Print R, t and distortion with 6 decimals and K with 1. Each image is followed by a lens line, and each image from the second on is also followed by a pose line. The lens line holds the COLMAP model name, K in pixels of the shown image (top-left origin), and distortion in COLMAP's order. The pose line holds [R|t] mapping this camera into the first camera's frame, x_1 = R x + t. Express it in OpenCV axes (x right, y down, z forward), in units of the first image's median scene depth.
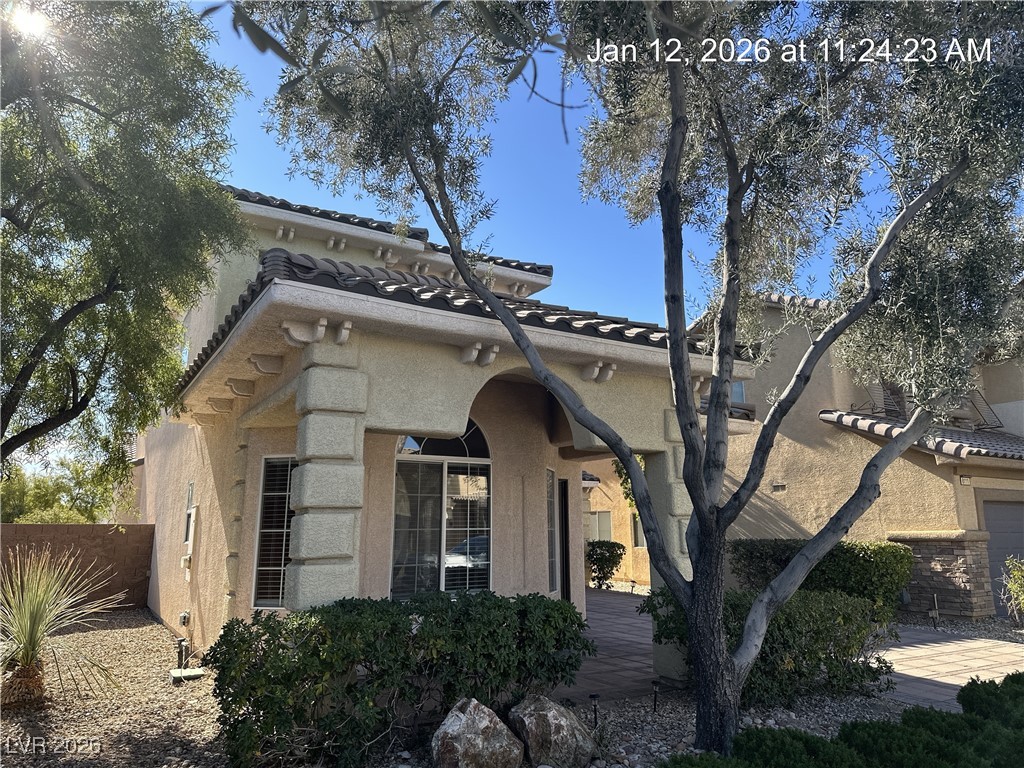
lens RADIAL K [[709.7, 0, 507.2], [0, 709.7, 375.3], [0, 0, 1]] dist [0.034539, -0.030545]
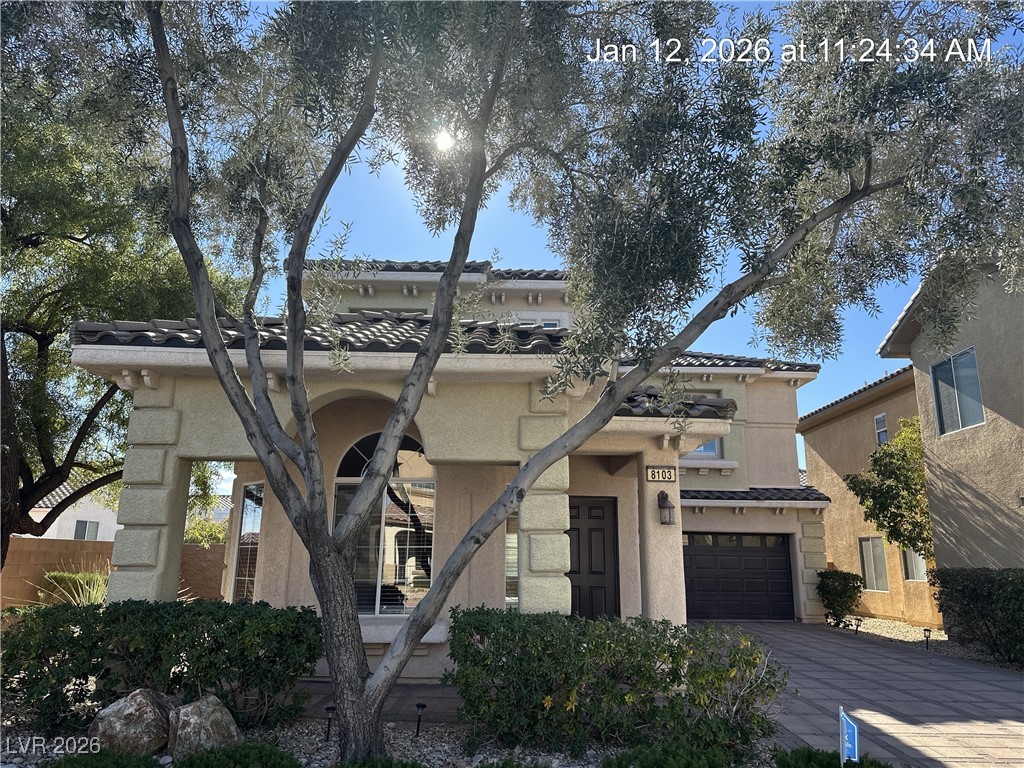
lens RADIAL K [[709.7, 0, 509.9], [0, 709.7, 387.9], [0, 0, 1]] dist [0.034539, -0.030545]
pose [[0.859554, -0.108069, -0.499489, 0.735114], [0.097039, 0.994118, -0.048095, 0.059348], [0.501748, -0.007130, 0.864984, 0.211455]]
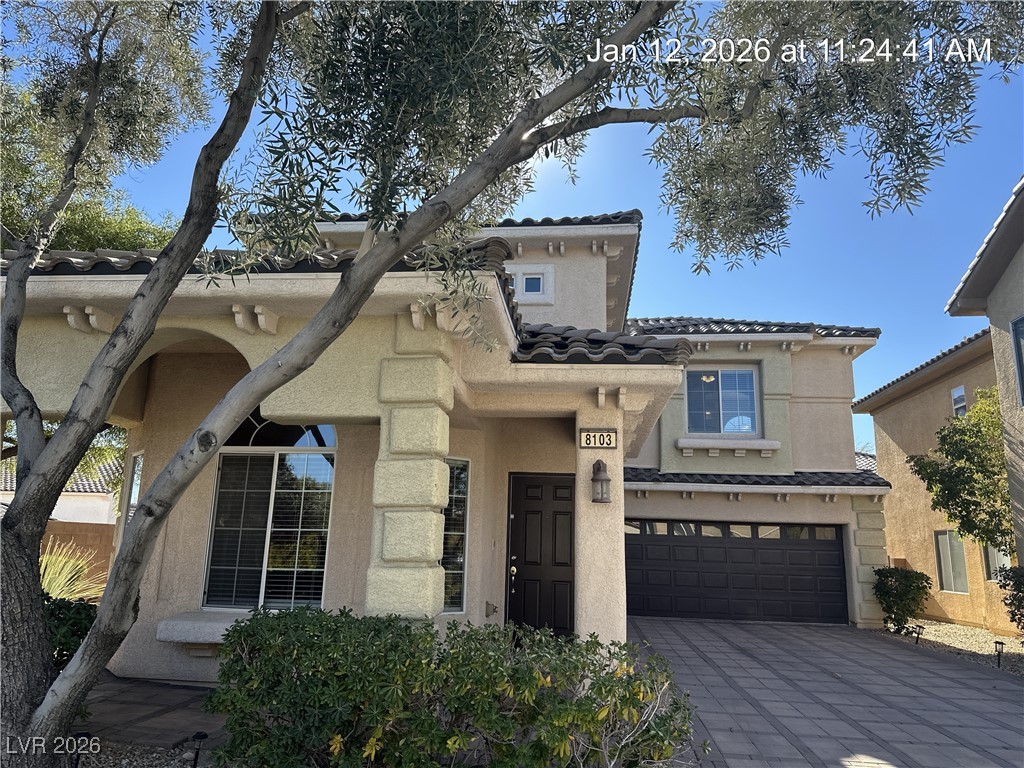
lens RADIAL K [[709.7, 0, 506.0], [0, 709.7, 388.2], [0, 0, 1]] dist [0.034539, -0.030545]
pose [[0.794740, -0.110198, -0.596863, 0.804516], [0.102342, 0.993630, -0.047181, 0.134417], [0.598260, -0.023588, 0.800955, 0.549556]]
